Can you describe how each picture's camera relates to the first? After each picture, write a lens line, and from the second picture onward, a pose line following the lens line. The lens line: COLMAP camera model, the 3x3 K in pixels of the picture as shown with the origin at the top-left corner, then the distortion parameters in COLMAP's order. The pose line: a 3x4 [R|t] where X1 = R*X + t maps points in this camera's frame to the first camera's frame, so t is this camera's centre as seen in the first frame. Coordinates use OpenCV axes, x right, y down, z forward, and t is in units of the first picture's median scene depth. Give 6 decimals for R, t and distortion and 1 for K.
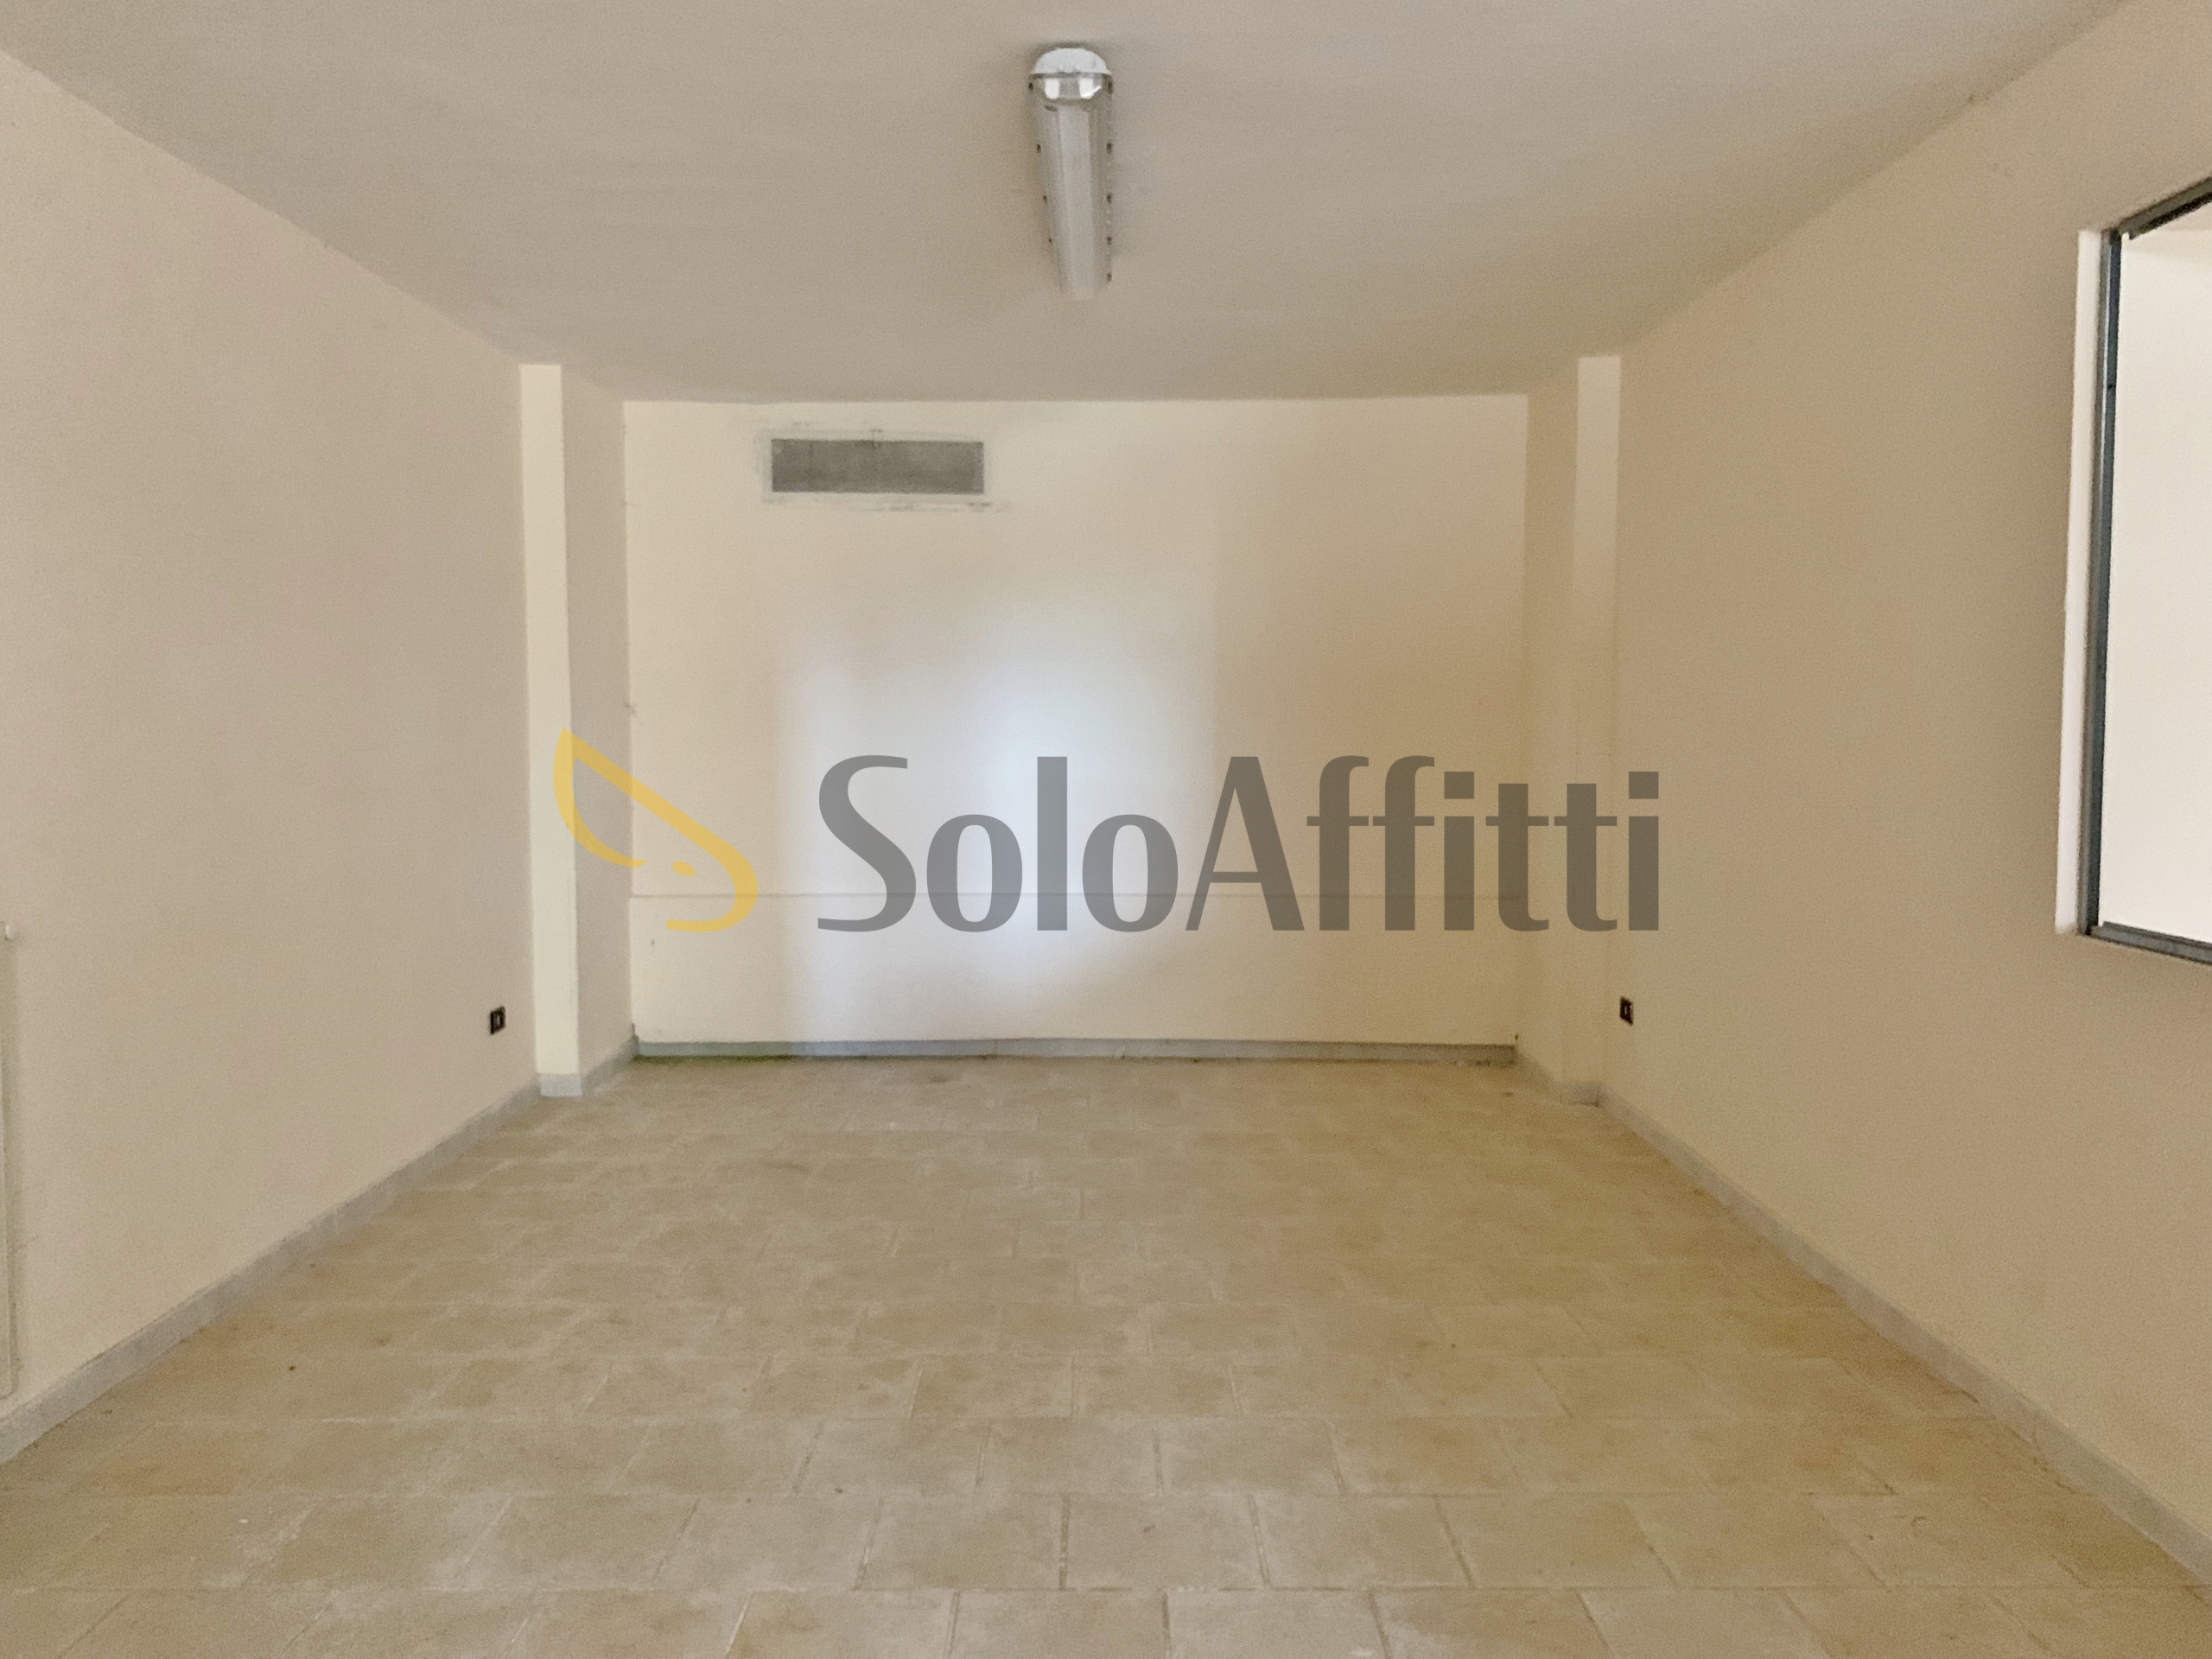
lens RADIAL K [[1730.5, 0, 1106.0], [0, 1730.5, 830.7], [0, 0, 1]] dist [0.040398, -0.012855]
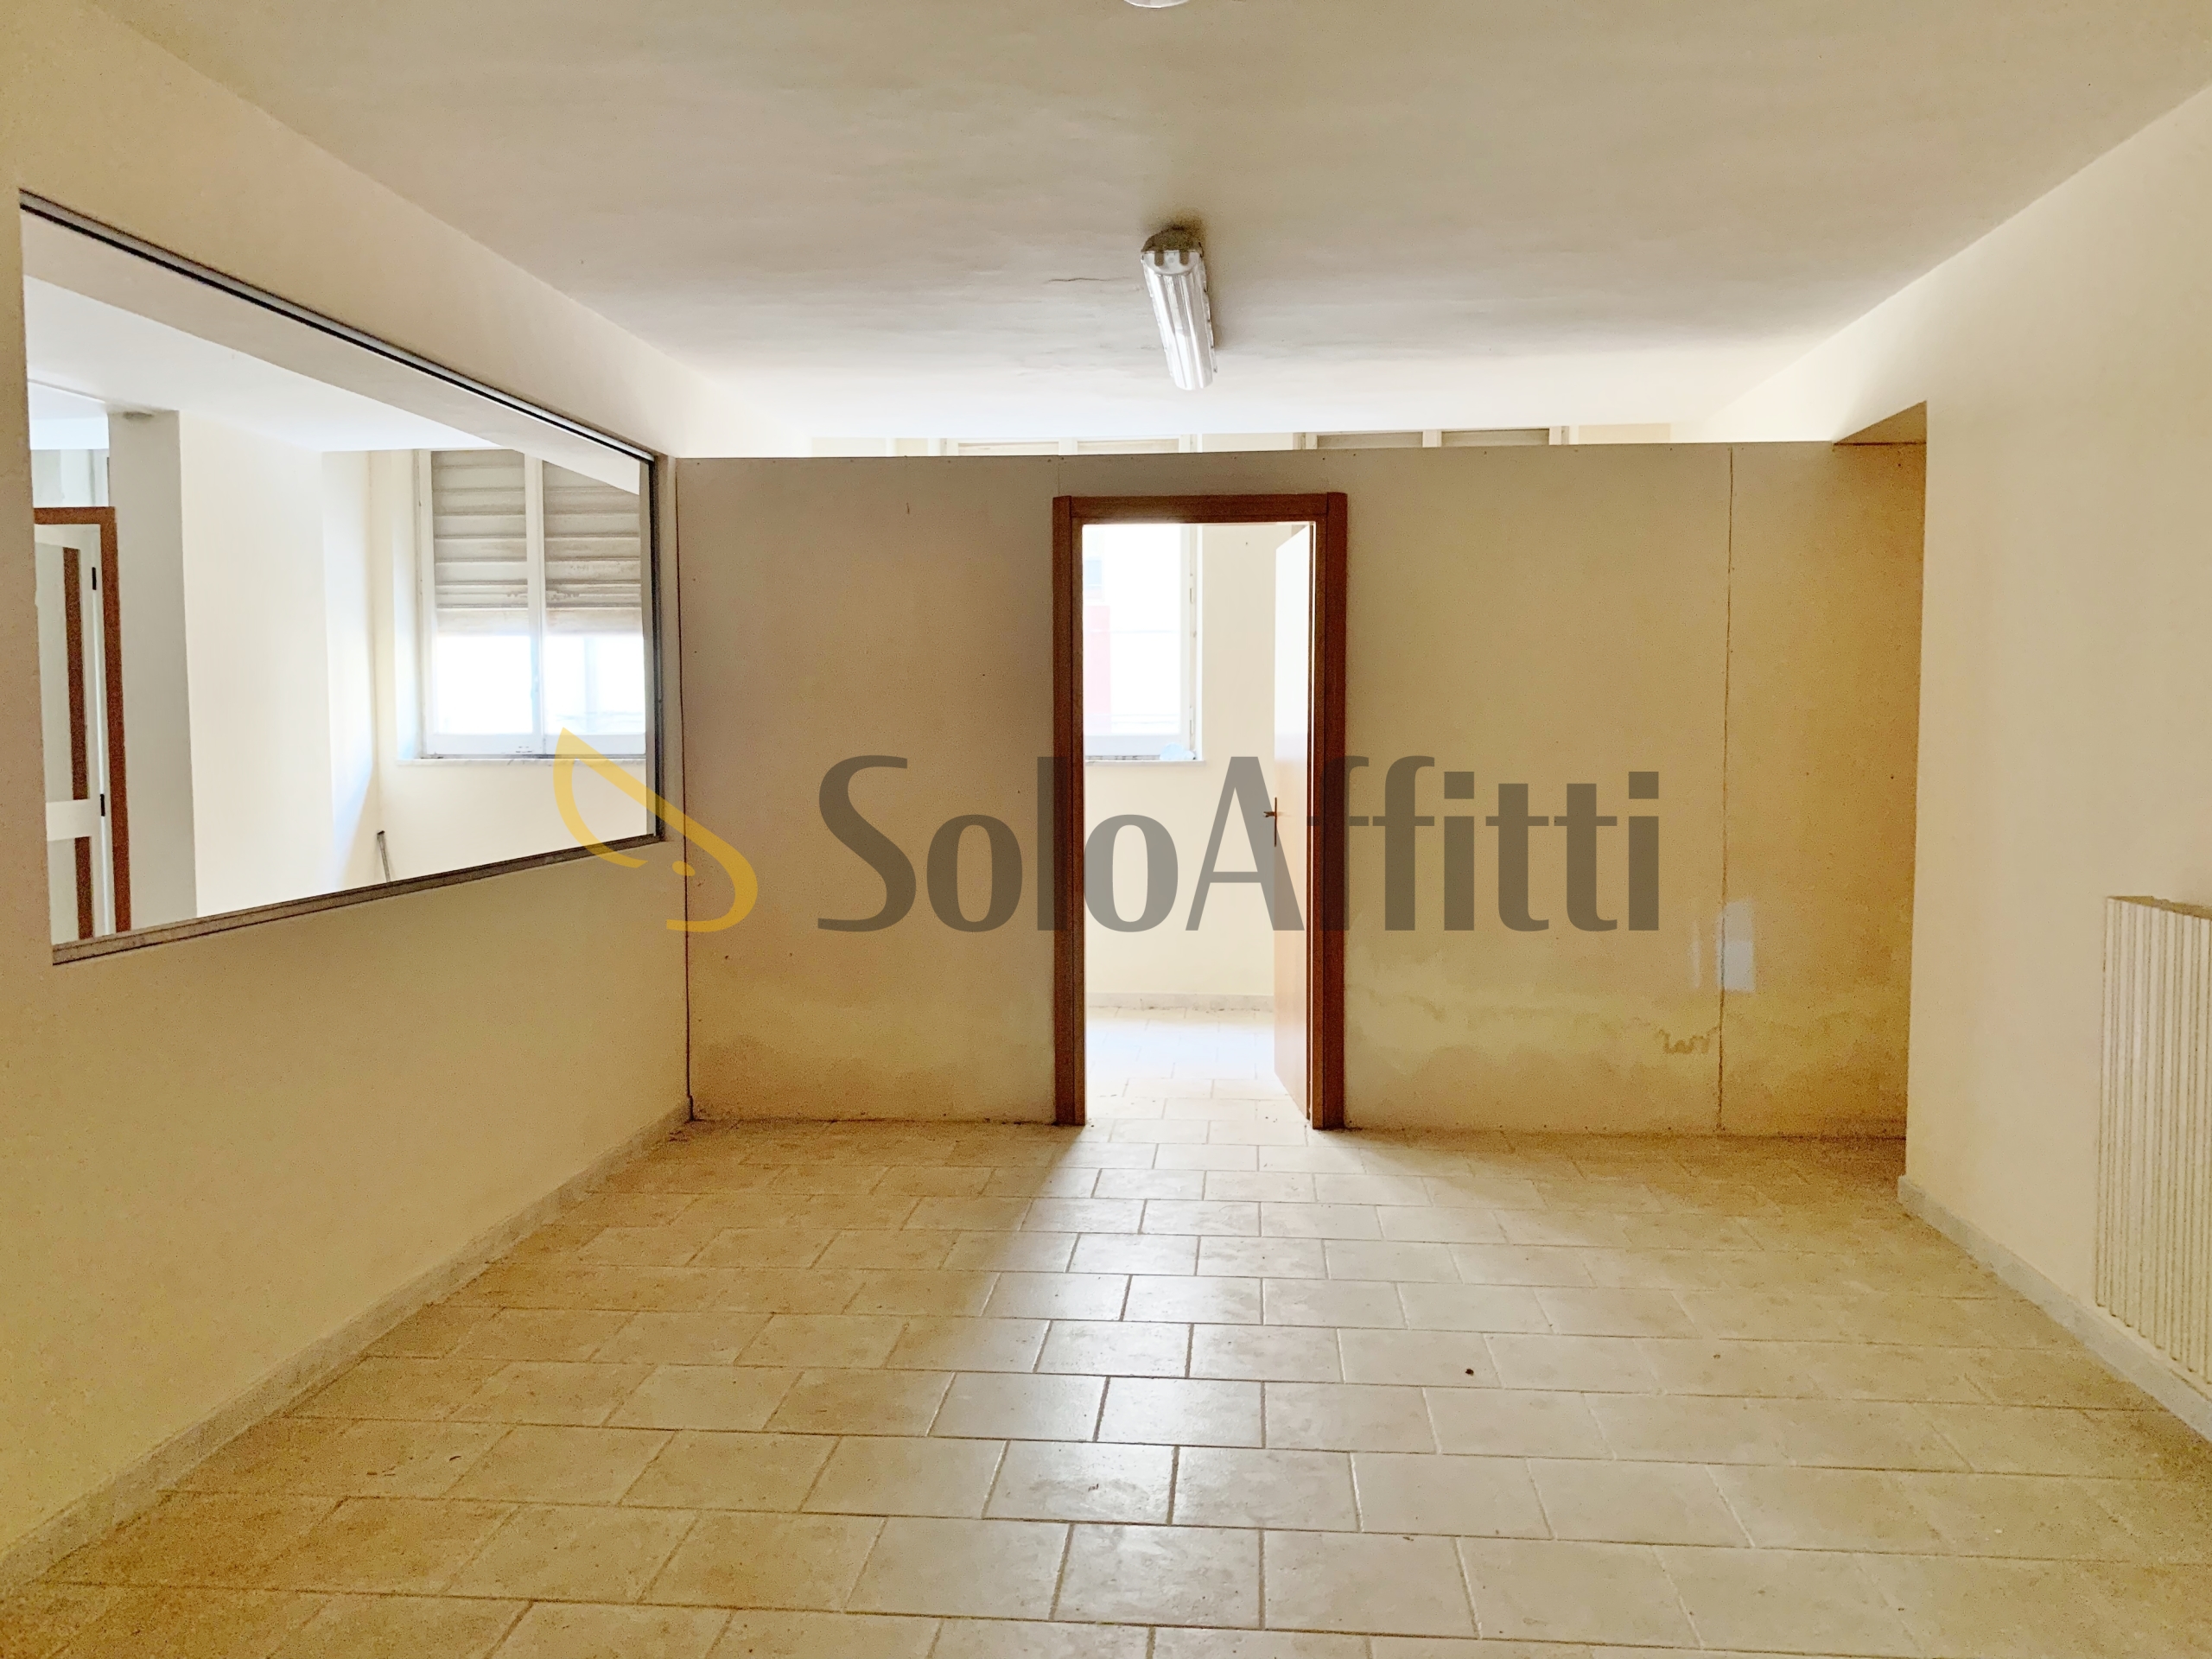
lens RADIAL K [[1730.5, 0, 1111.8], [0, 1730.5, 810.8], [0, 0, 1]] dist [0.040398, -0.012855]
pose [[-0.996979, -0.000879, 0.077672, -0.063300], [0.007699, 0.993893, 0.110077, -0.116729], [-0.077295, 0.110342, -0.990883, 1.852241]]
